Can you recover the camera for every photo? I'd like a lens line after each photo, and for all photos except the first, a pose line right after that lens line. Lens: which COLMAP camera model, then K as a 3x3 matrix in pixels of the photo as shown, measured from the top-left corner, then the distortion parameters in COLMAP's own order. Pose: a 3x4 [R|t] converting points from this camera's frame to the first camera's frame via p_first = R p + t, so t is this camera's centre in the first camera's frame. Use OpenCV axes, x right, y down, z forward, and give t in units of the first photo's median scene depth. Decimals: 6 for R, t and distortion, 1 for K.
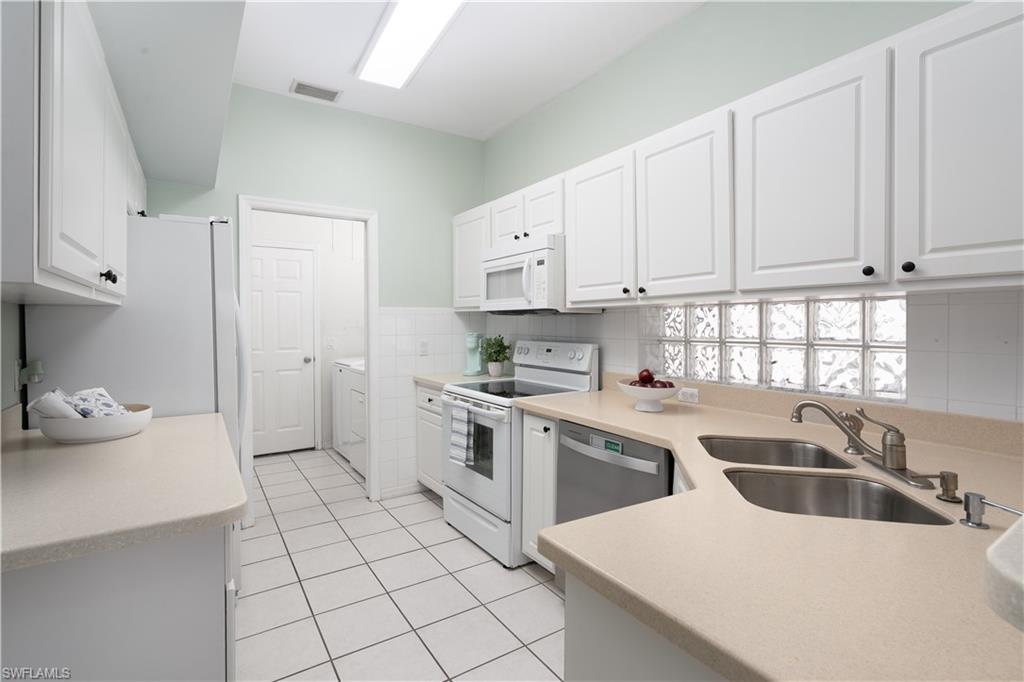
lens RADIAL K [[473.7, 0, 508.6], [0, 473.7, 338.2], [0, 0, 1]] dist [0.000932, 0.000447]
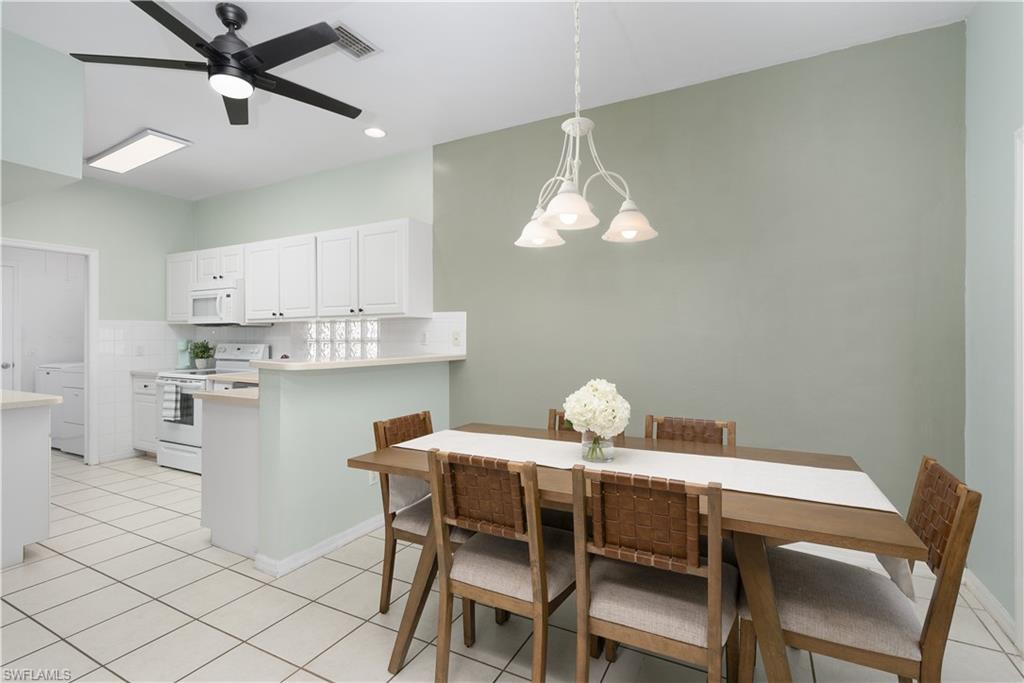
lens RADIAL K [[473.7, 0, 508.6], [0, 473.7, 338.7], [0, 0, 1]] dist [0.000932, 0.000447]
pose [[0.878630, 0.000199, 0.477504, 0.126510], [0.014595, 0.999522, -0.027272, 0.049998], [-0.477281, 0.030931, 0.878206, -0.876388]]
